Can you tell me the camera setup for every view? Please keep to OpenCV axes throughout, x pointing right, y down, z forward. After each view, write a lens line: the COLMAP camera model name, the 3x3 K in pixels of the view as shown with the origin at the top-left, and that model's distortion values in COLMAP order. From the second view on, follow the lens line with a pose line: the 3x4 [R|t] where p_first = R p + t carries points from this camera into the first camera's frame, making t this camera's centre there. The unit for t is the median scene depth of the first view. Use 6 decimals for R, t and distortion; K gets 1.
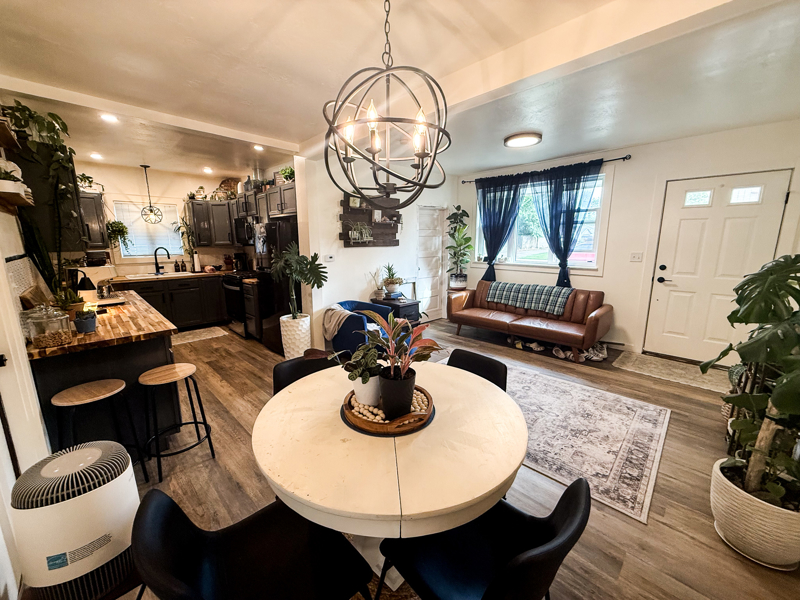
lens RADIAL K [[319.1, 0, 397.4], [0, 319.1, 295.9], [0, 0, 1]] dist [-0.002061, 0.000576]
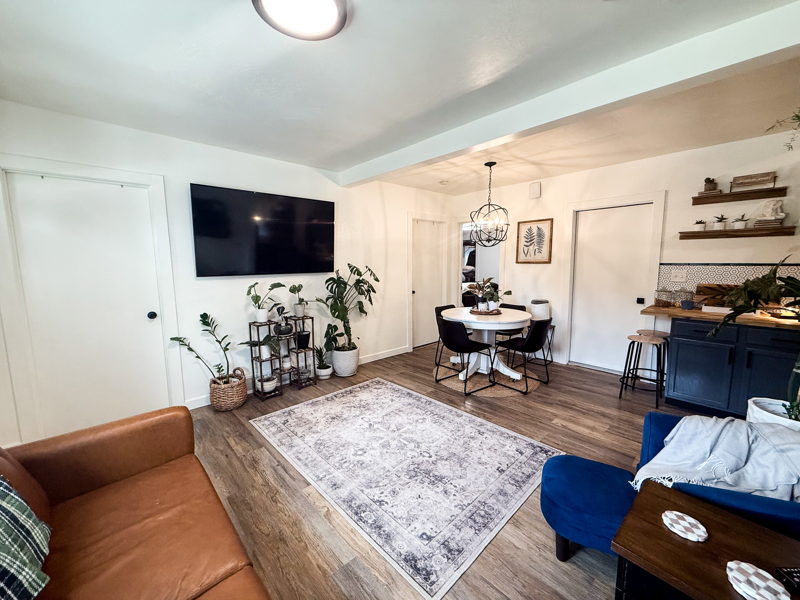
lens RADIAL K [[319.1, 0, 396.8], [0, 319.1, 298.1], [0, 0, 1]] dist [-0.002061, 0.000576]
pose [[-0.999114, 0.007293, 0.041456, 0.205561], [0.019116, 0.956067, 0.292524, -0.203367], [-0.037502, 0.293058, -0.955359, 1.169292]]
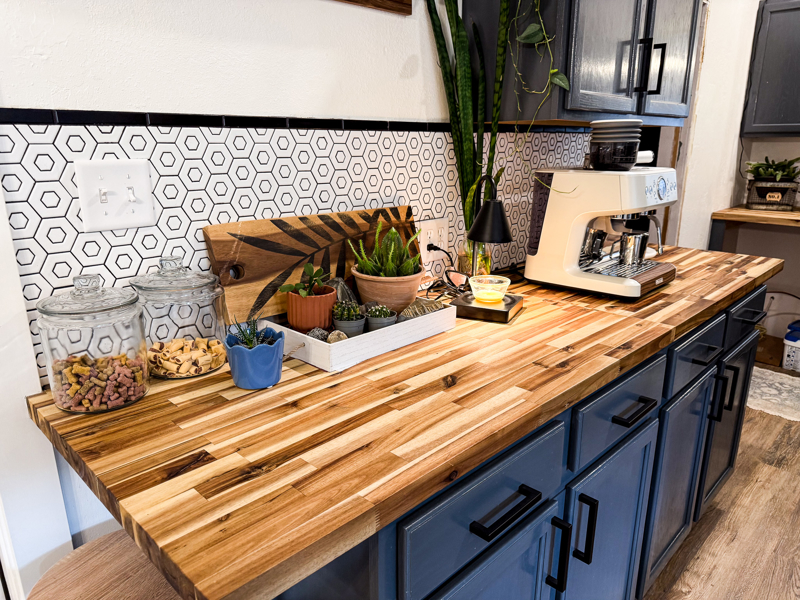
lens RADIAL K [[565.8, 0, 397.1], [0, 565.8, 303.4], [0, 0, 1]] dist [0.038881, -0.046981]
pose [[0.009462, 0.278807, -0.960301, -0.220695], [-0.175058, 0.945975, 0.272923, -0.052921], [0.984513, 0.165526, 0.057758, 0.484605]]
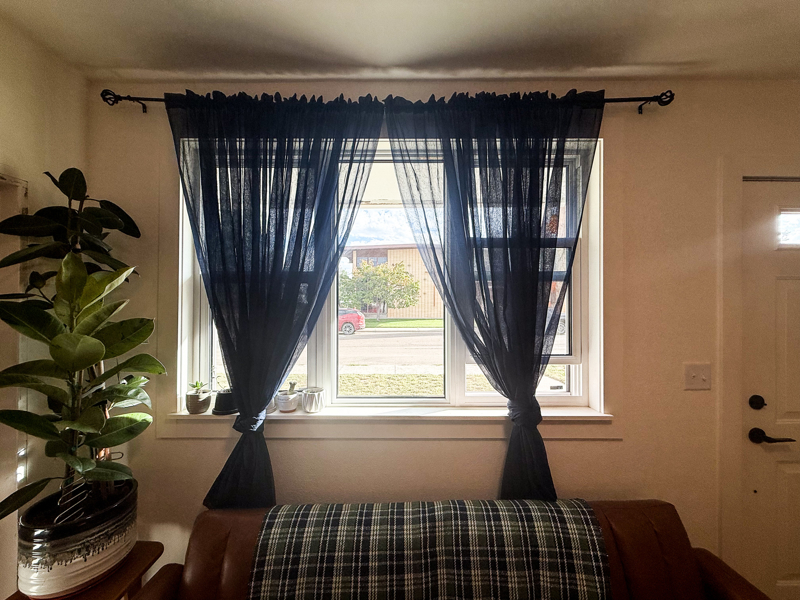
lens RADIAL K [[319.1, 0, 404.8], [0, 319.1, 307.0], [0, 0, 1]] dist [-0.002061, 0.000576]
pose [[0.693870, 0.013977, 0.719965, 0.241496], [0.124044, 0.982546, -0.138623, -0.174412], [-0.709336, 0.185493, 0.680025, 0.893076]]
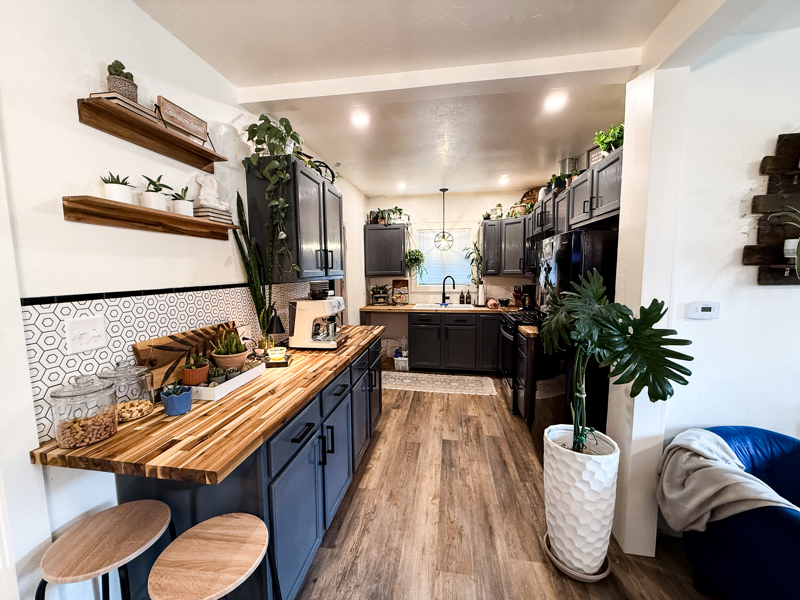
lens RADIAL K [[319.1, 0, 397.3], [0, 319.1, 299.5], [0, 0, 1]] dist [-0.002061, 0.000576]
pose [[0.583521, 0.074698, -0.808655, -0.104226], [-0.136317, 0.990642, -0.006857, -0.071376], [0.800575, 0.114235, 0.588243, 0.424905]]
